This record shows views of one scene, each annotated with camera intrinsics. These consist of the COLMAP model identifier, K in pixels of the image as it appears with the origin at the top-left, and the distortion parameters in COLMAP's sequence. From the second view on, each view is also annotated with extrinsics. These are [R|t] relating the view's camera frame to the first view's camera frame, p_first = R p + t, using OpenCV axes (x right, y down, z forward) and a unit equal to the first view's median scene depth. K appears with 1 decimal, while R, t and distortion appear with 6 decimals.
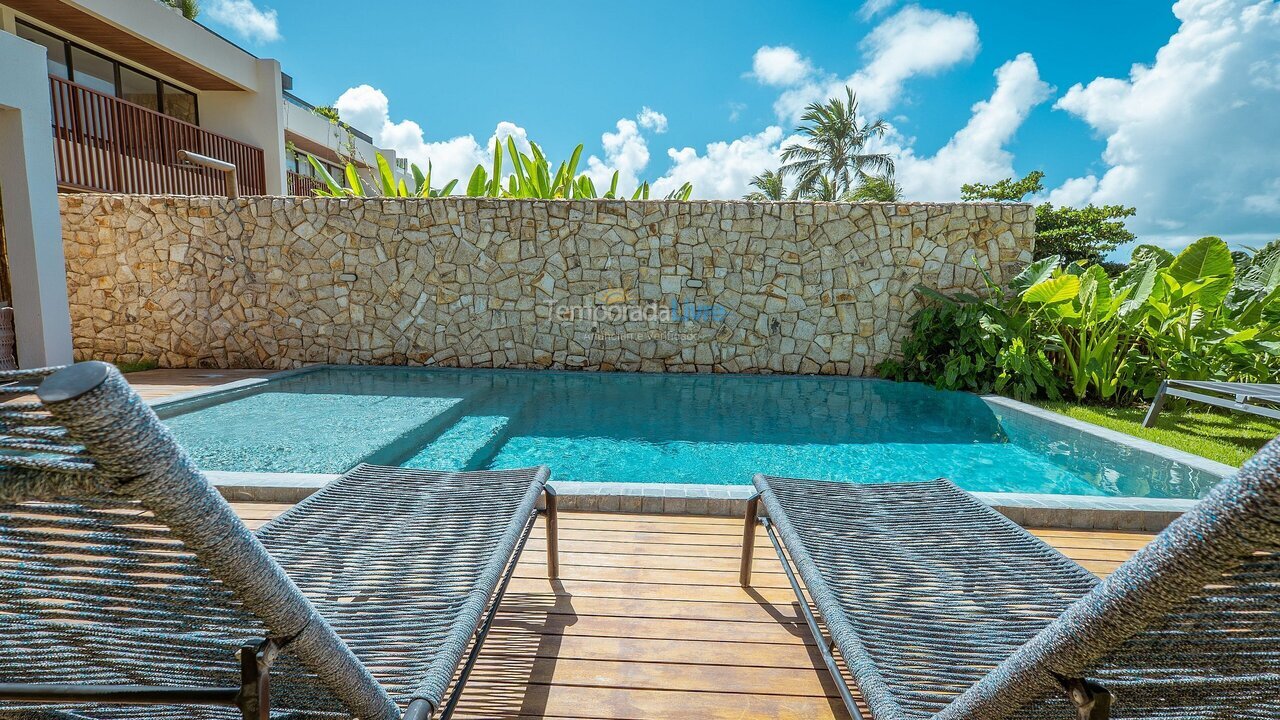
lens RADIAL K [[555.0, 0, 640.1], [0, 555.0, 346.3], [0, 0, 1]] dist [0.001804, 0.001461]
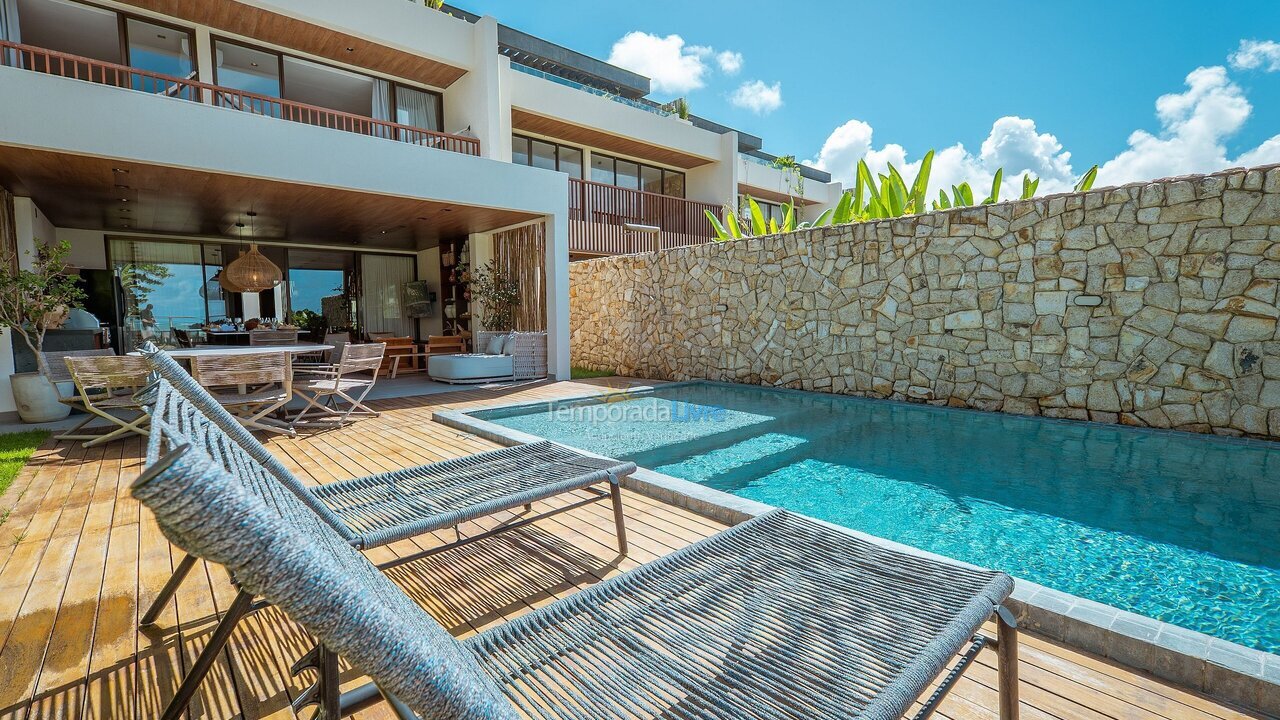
lens RADIAL K [[555.0, 0, 638.6], [0, 555.0, 360.8], [0, 0, 1]] dist [0.001804, 0.001461]
pose [[0.686210, 0.035857, -0.726519, 0.227744], [-0.051097, 0.998693, 0.001028, -0.002528], [0.725607, 0.036418, 0.687145, 0.052964]]
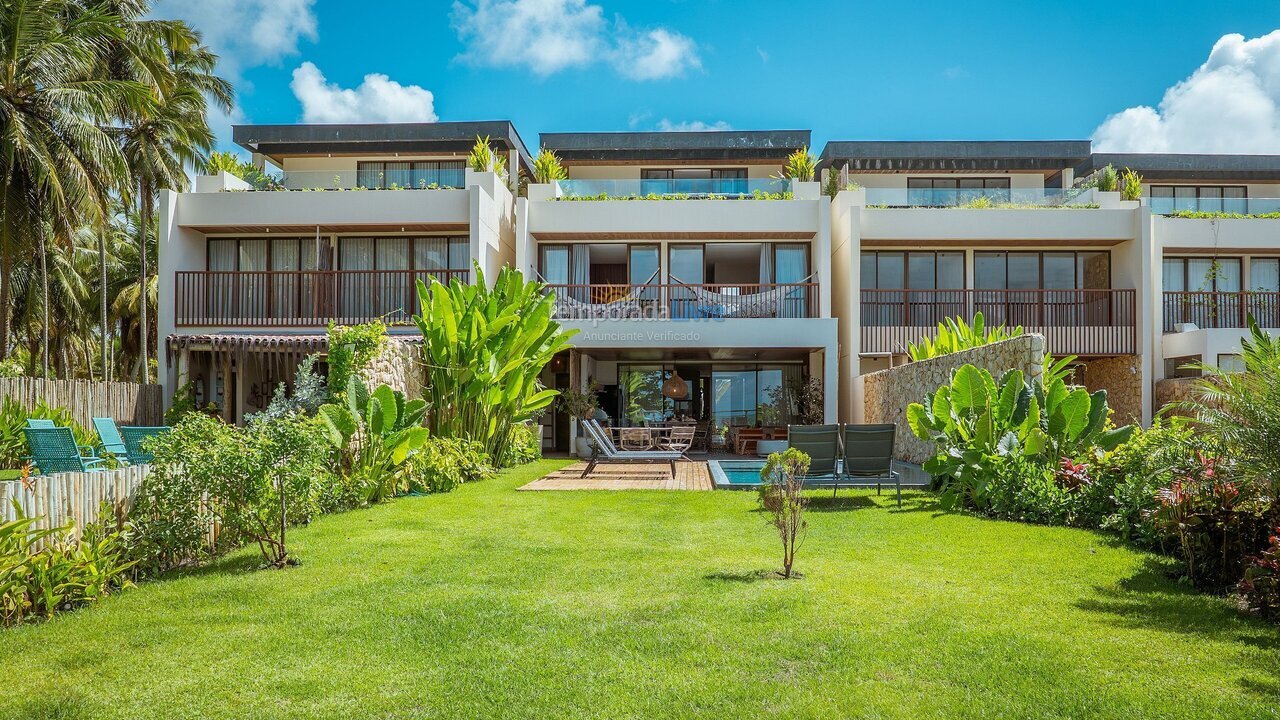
lens RADIAL K [[1030.6, 0, 655.7], [0, 1030.6, 426.1], [0, 0, 1]] dist [-0.025598, -0.007709]
pose [[-0.006086, -0.006813, -0.999958, 2.835185], [-0.098669, 0.995101, -0.006179, 0.025013], [0.995102, 0.098627, -0.006729, 0.264704]]
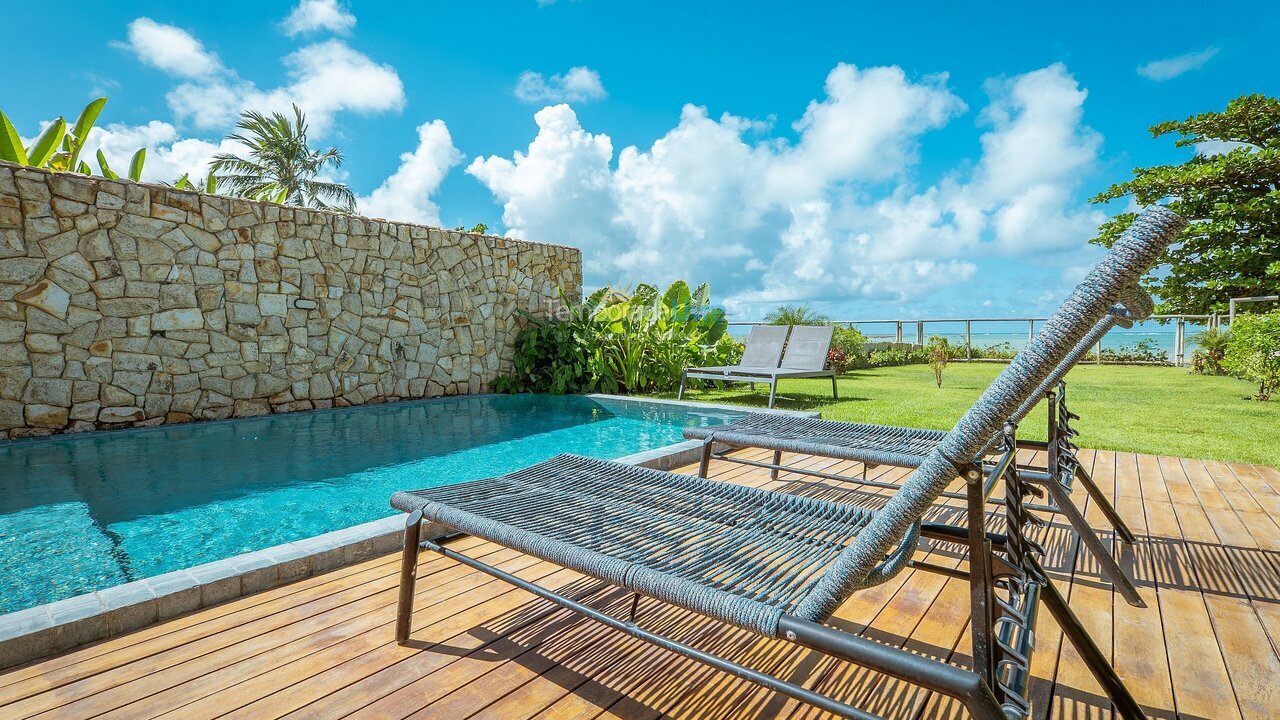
lens RADIAL K [[570.1, 0, 638.8], [0, 570.1, 351.6], [0, 0, 1]] dist [0.004958, 0.000872]
pose [[0.616347, -0.045202, 0.786176, -0.275039], [0.091107, 0.995740, -0.014174, 0.017251], [-0.782187, 0.080362, 0.617840, 0.070443]]
